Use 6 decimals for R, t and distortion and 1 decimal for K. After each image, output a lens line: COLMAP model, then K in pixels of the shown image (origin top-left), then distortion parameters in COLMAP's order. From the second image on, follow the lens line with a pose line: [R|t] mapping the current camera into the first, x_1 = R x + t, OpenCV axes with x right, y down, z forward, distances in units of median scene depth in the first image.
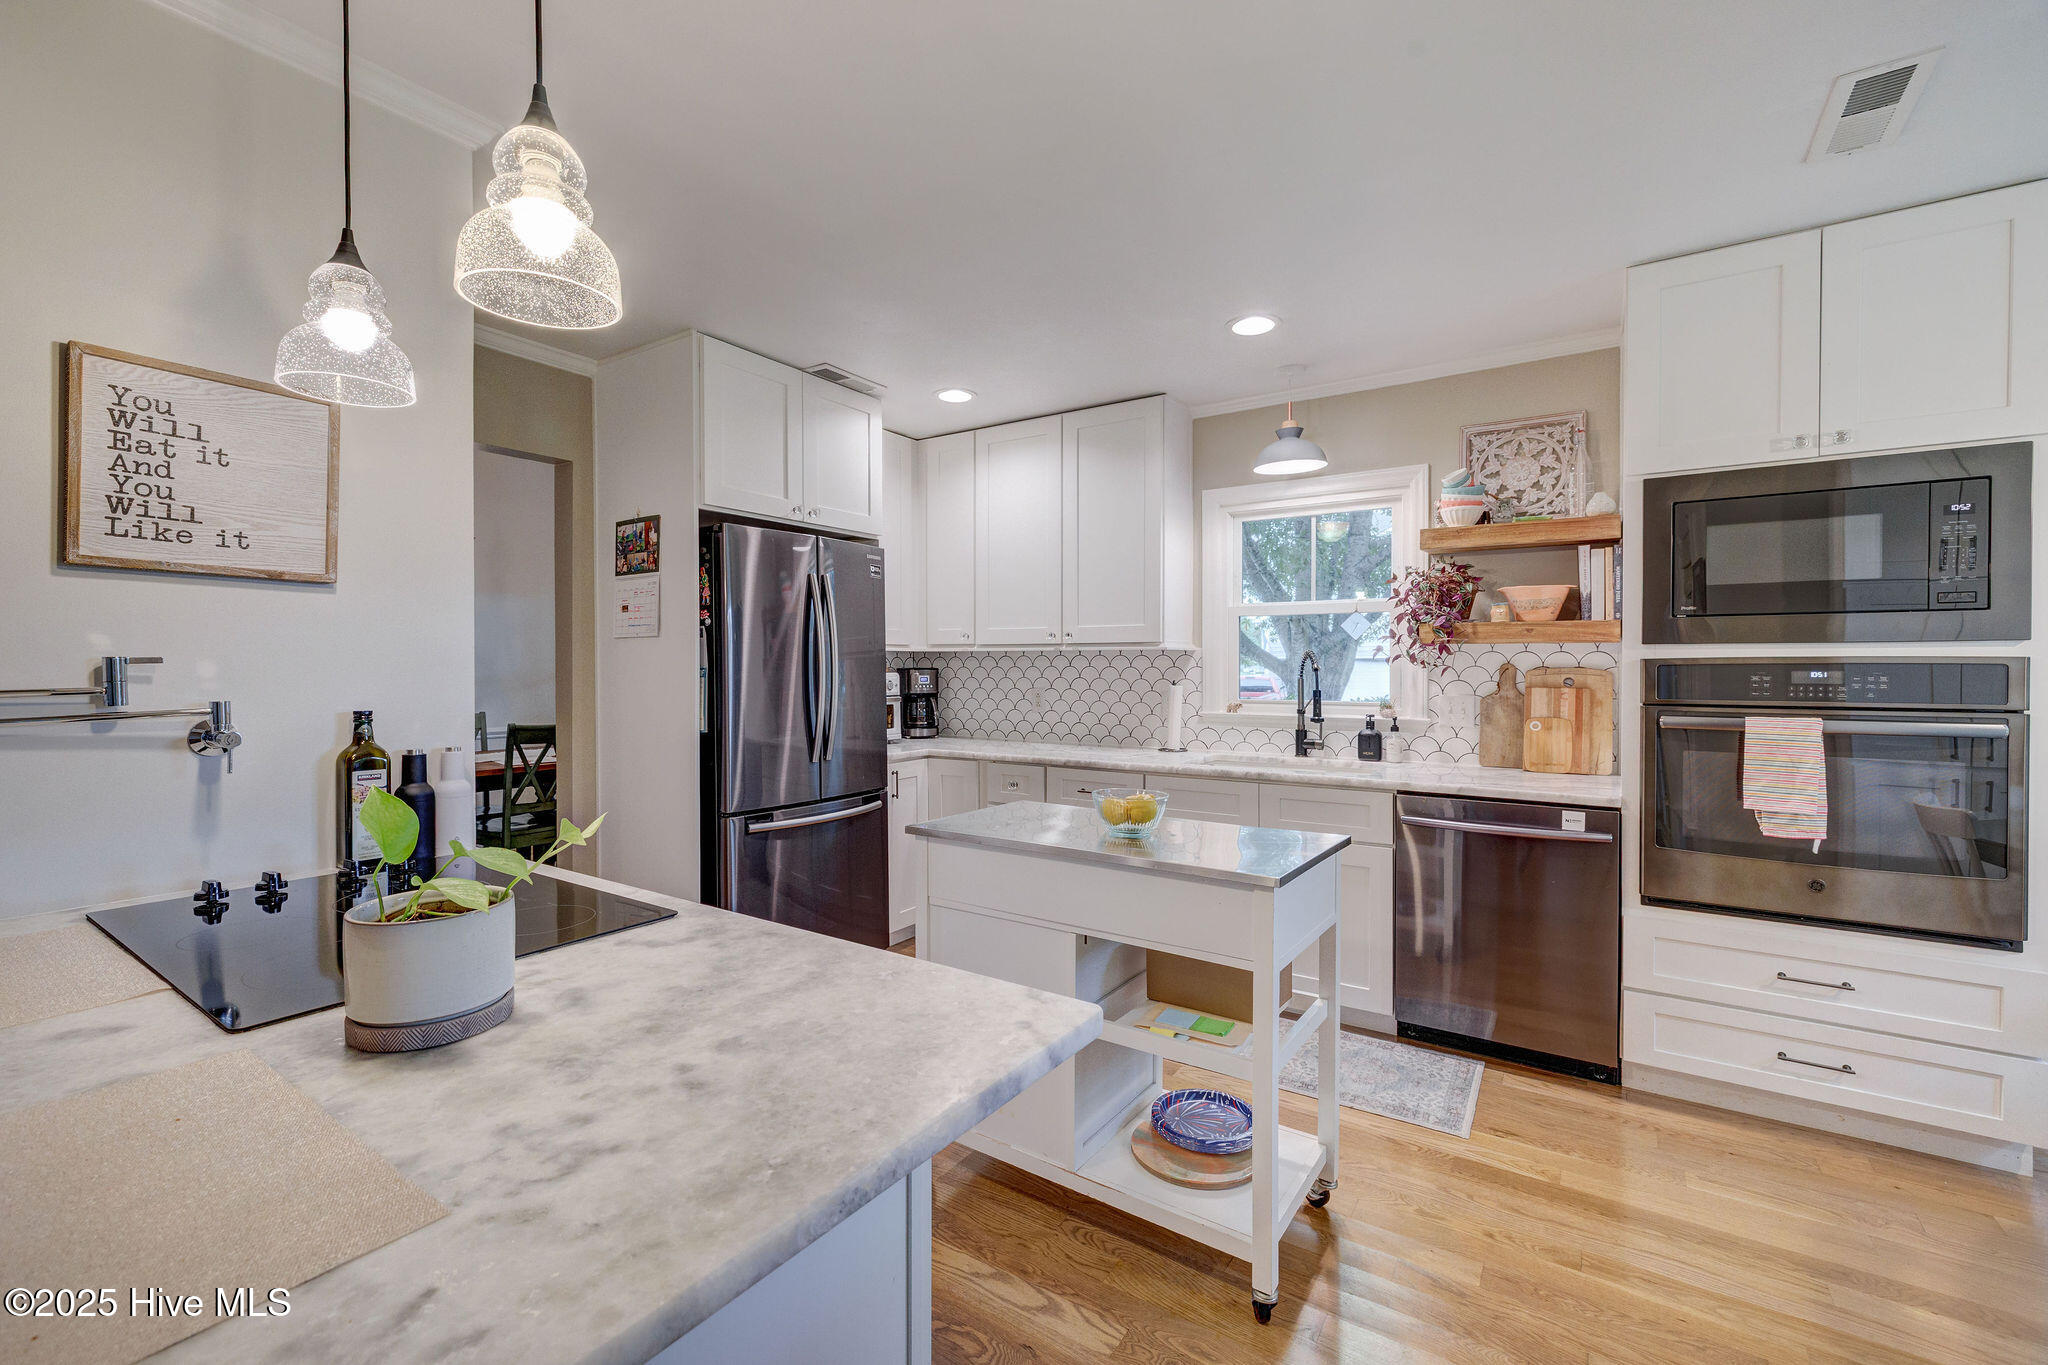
lens RADIAL K [[879.3, 0, 1019.7], [0, 879.3, 670.7], [0, 0, 1]] dist [-0.000931, 0.002371]
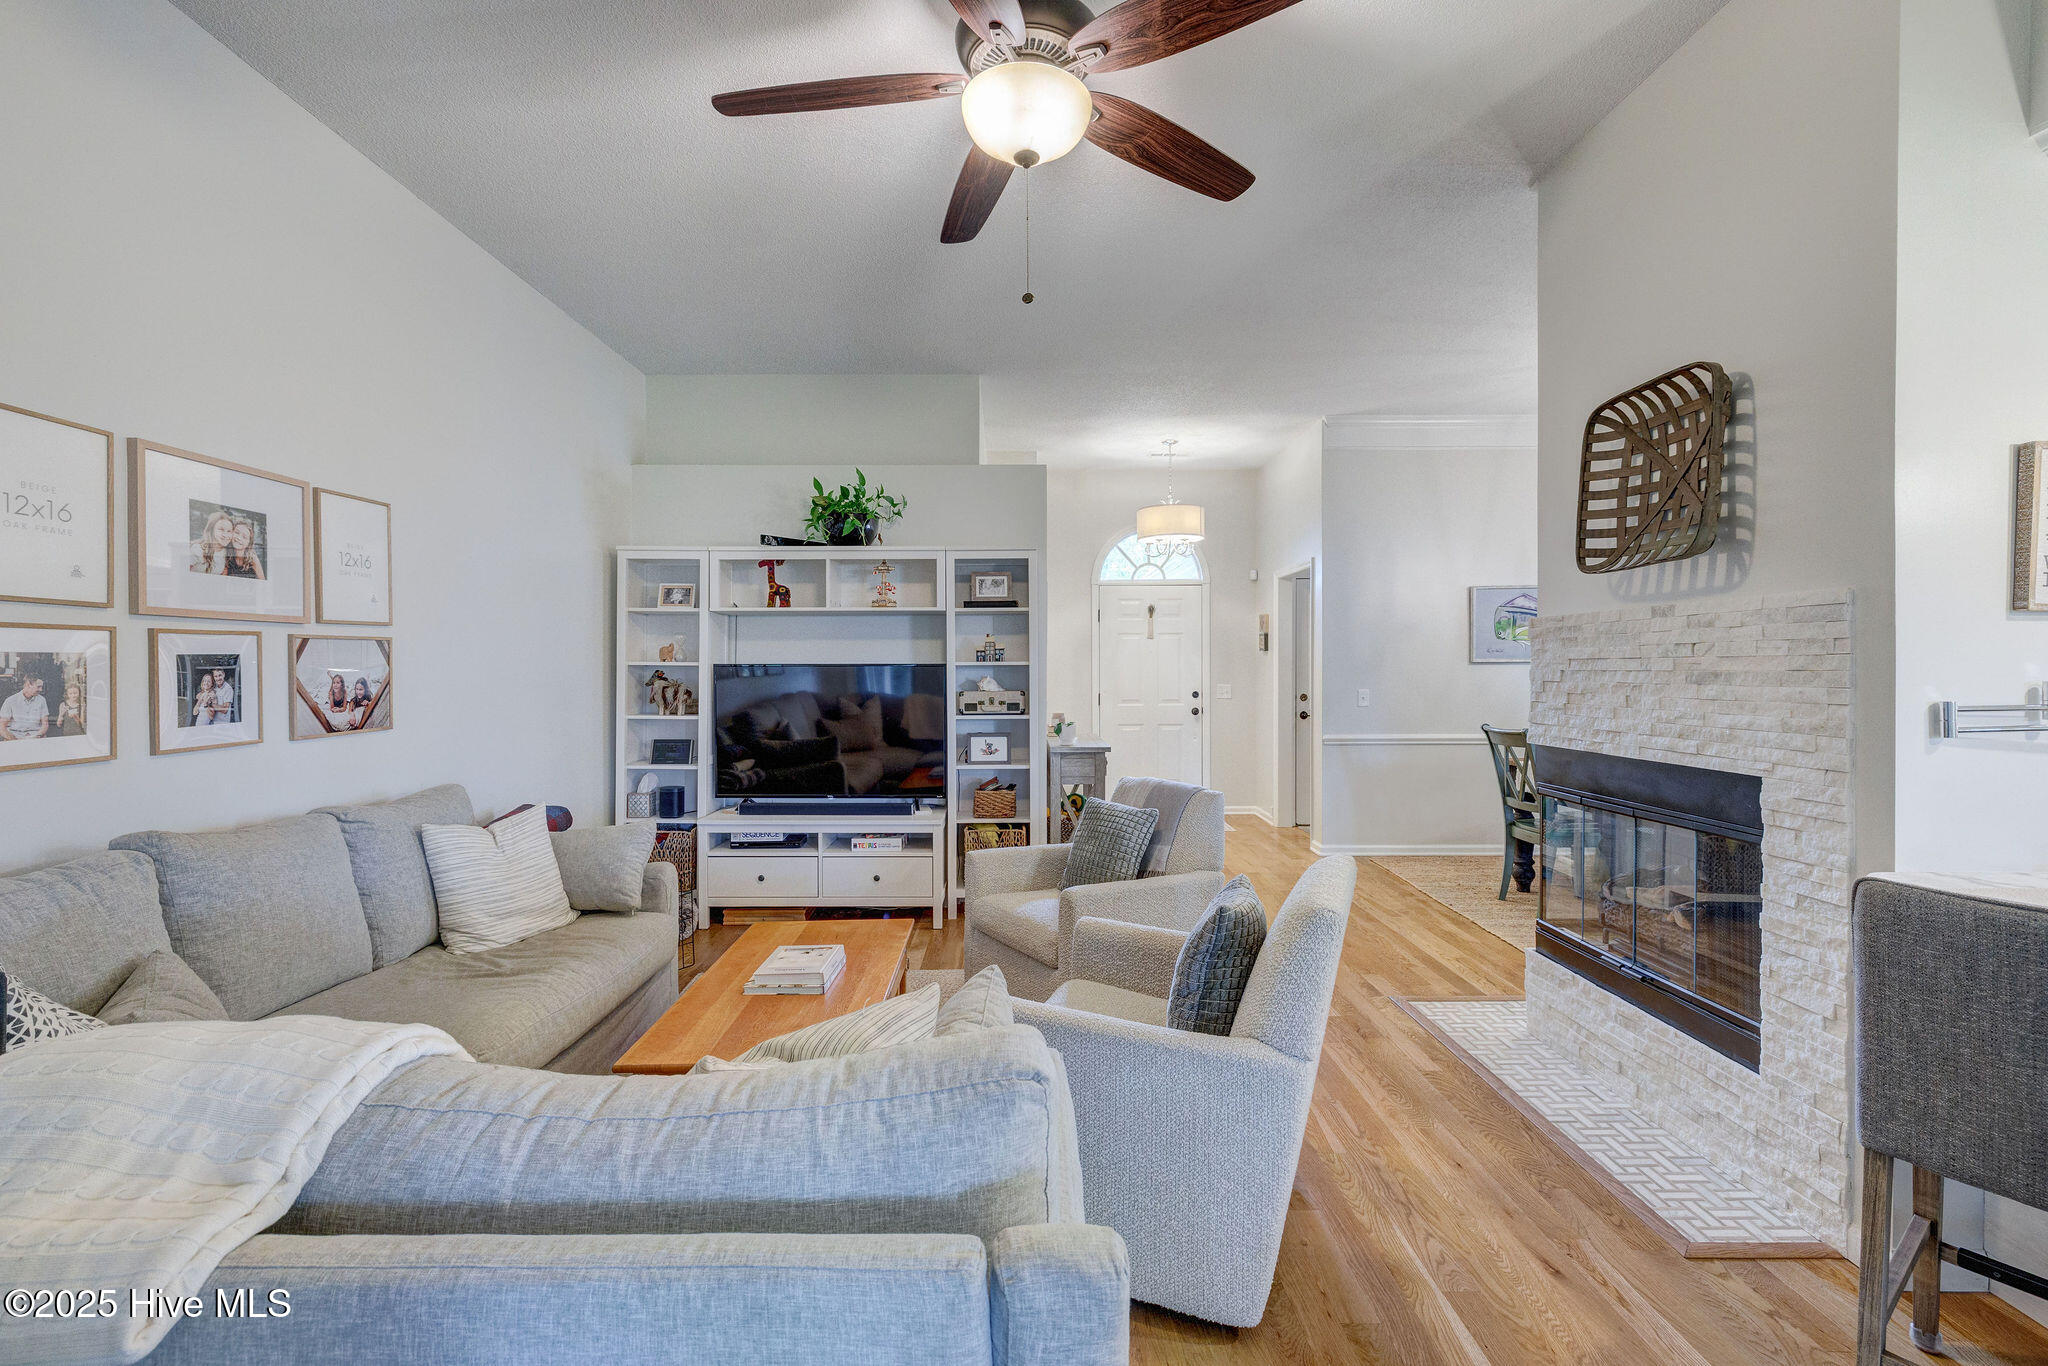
lens RADIAL K [[879.3, 0, 1007.8], [0, 879.3, 670.0], [0, 0, 1]] dist [-0.000931, 0.002371]
pose [[0.551861, 0.000875, -0.833936, -0.355425], [-0.001816, 0.999998, -0.000152, -0.012932], [0.833934, 0.001598, 0.551861, -0.435090]]
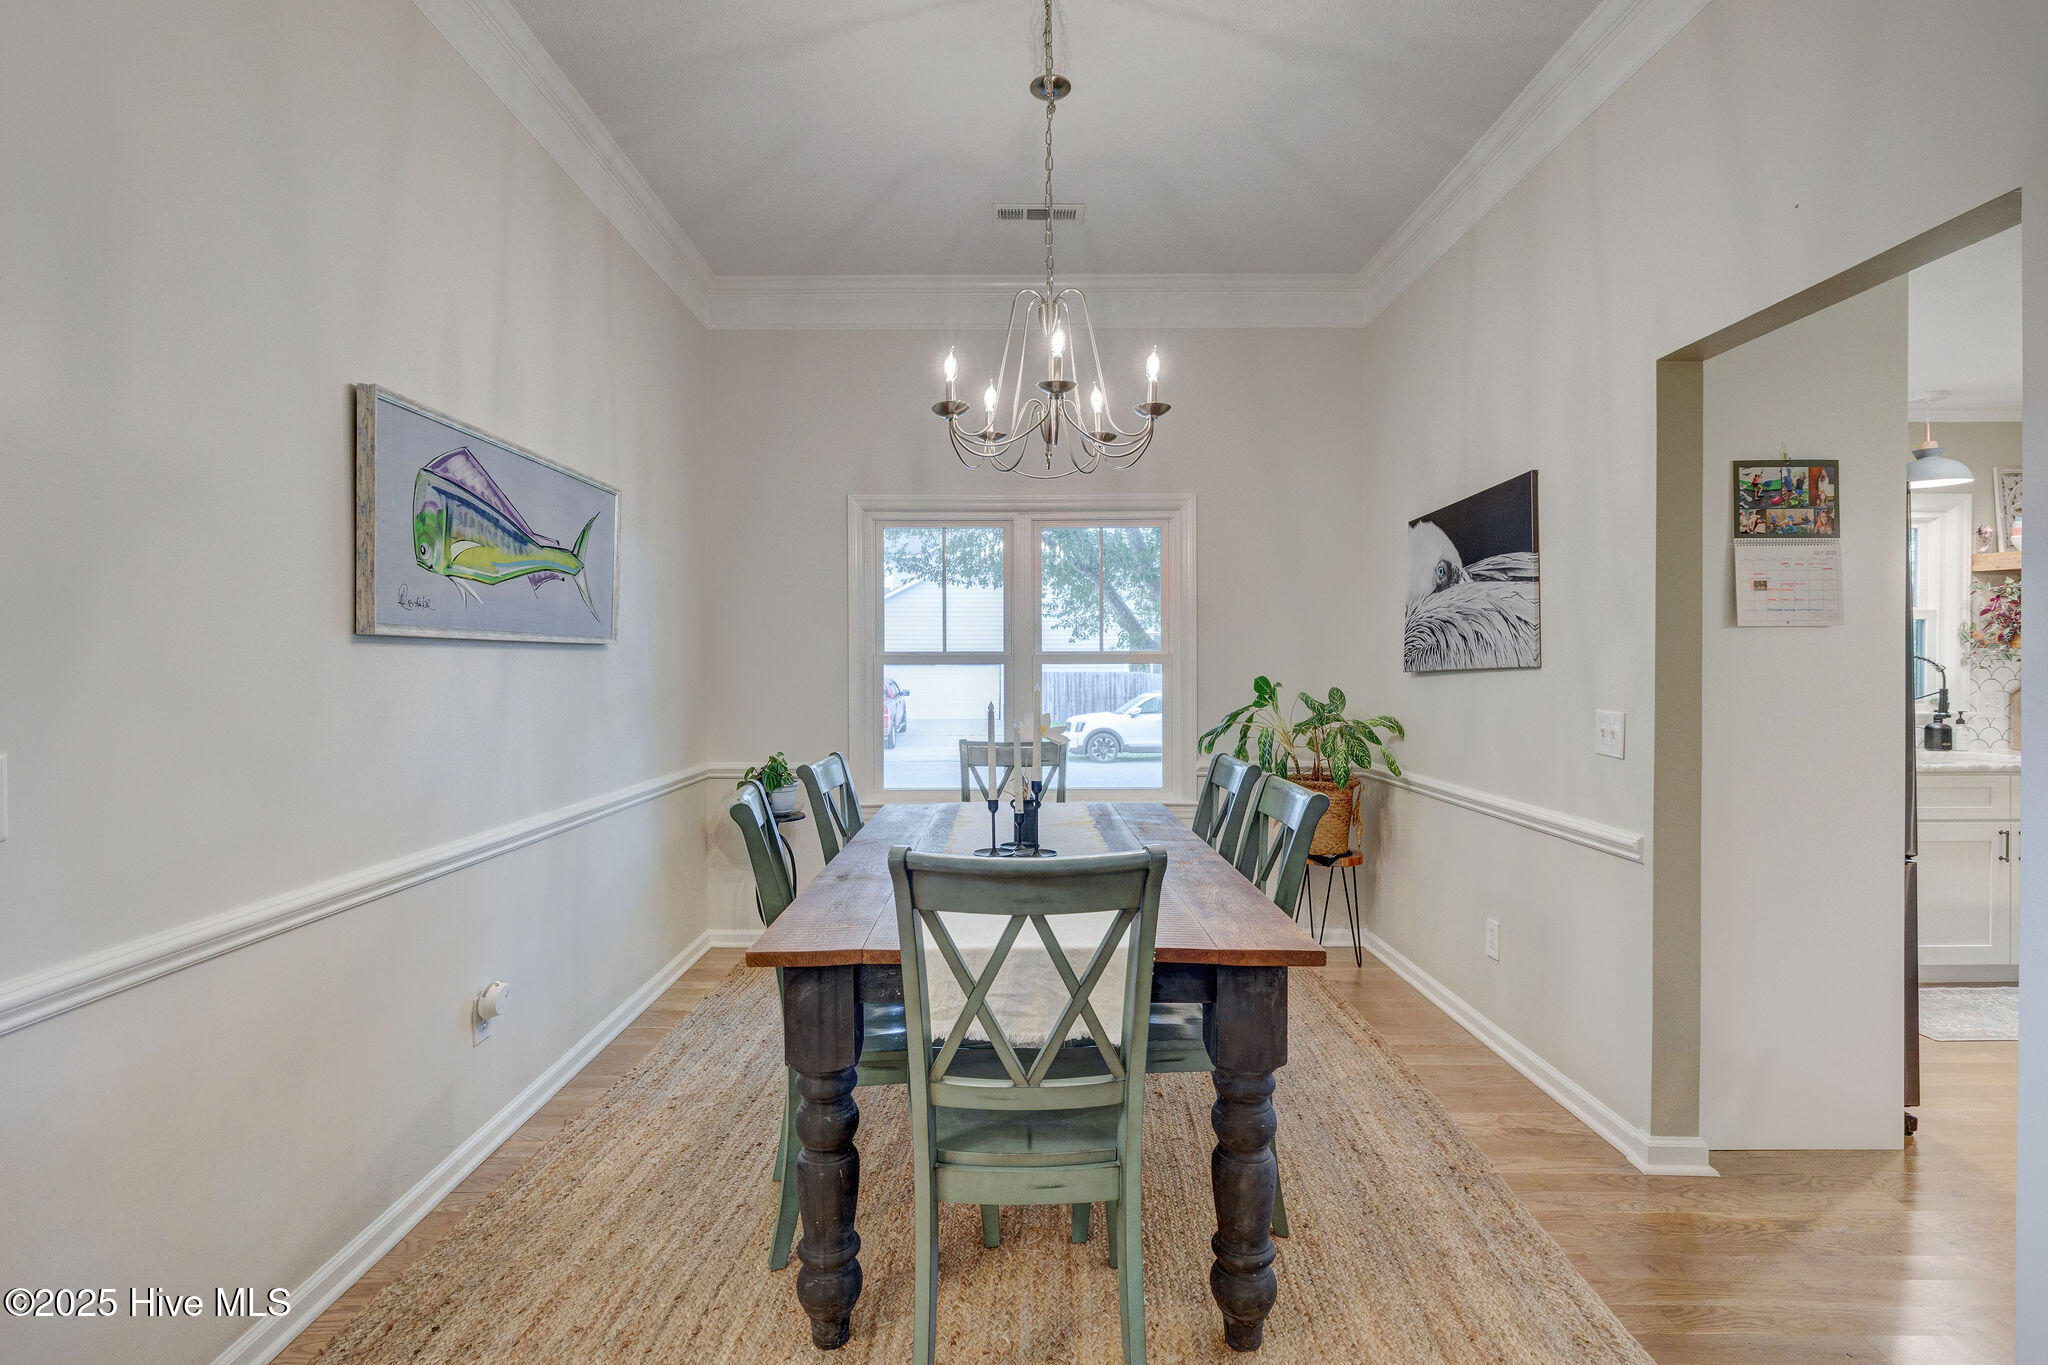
lens RADIAL K [[984.3, 0, 1006.2], [0, 984.3, 670.1], [0, 0, 1]] dist [-0.001723, 0.000823]
pose [[0.826453, -0.003171, 0.562997, -1.420163], [0.006912, 0.999966, -0.004513, -0.003333], [-0.562963, 0.007621, 0.826447, 0.702116]]
